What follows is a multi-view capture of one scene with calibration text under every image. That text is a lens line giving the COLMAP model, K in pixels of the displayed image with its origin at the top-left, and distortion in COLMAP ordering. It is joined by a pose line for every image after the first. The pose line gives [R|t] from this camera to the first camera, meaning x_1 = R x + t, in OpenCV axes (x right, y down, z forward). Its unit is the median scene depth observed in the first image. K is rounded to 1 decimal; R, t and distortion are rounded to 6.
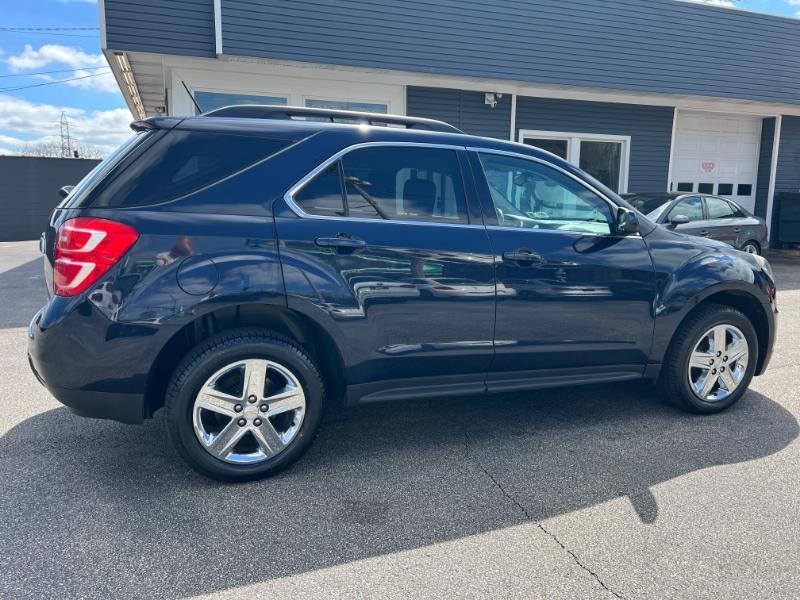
lens RADIAL K [[601.3, 0, 400.1], [0, 601.3, 301.9], [0, 0, 1]] dist [0.045807, -0.048919]
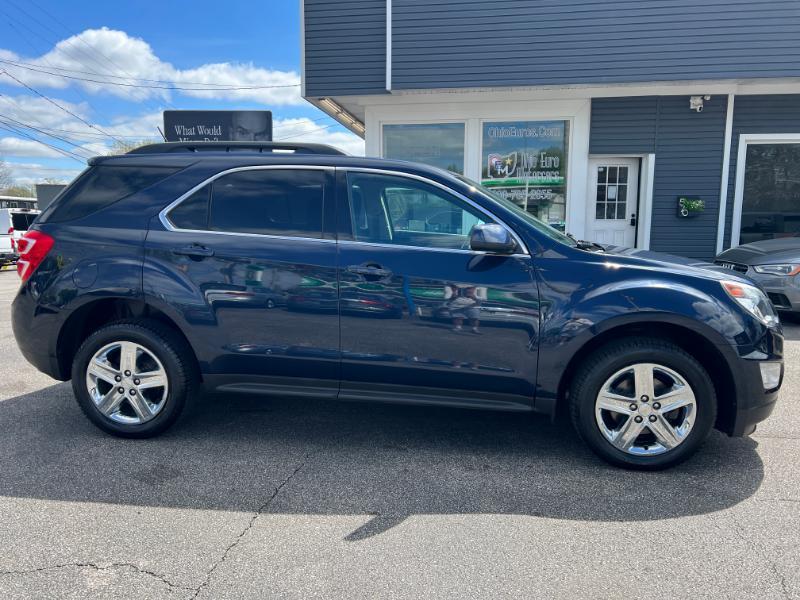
lens RADIAL K [[601.3, 0, 400.2], [0, 601.3, 306.6], [0, 0, 1]] dist [0.045807, -0.048919]
pose [[0.875087, 0.062086, -0.479967, 0.757895], [-0.074740, 0.997176, -0.007278, -0.010848], [0.478160, 0.042242, 0.877256, 0.131948]]
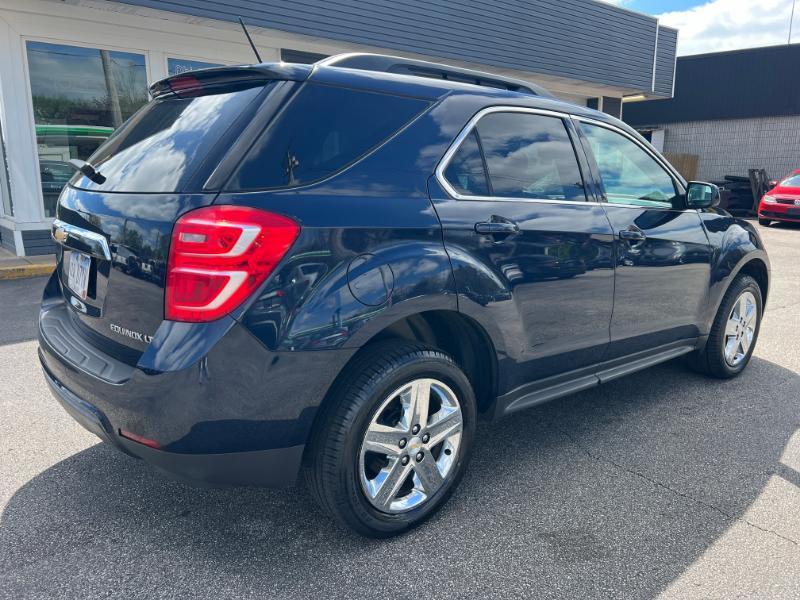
lens RADIAL K [[601.3, 0, 398.9], [0, 601.3, 298.0], [0, 0, 1]] dist [0.045807, -0.048919]
pose [[0.948032, -0.071018, 0.310149, -0.440609], [0.060208, 0.997202, 0.044302, -0.042450], [-0.312427, -0.023326, 0.949655, 0.226646]]
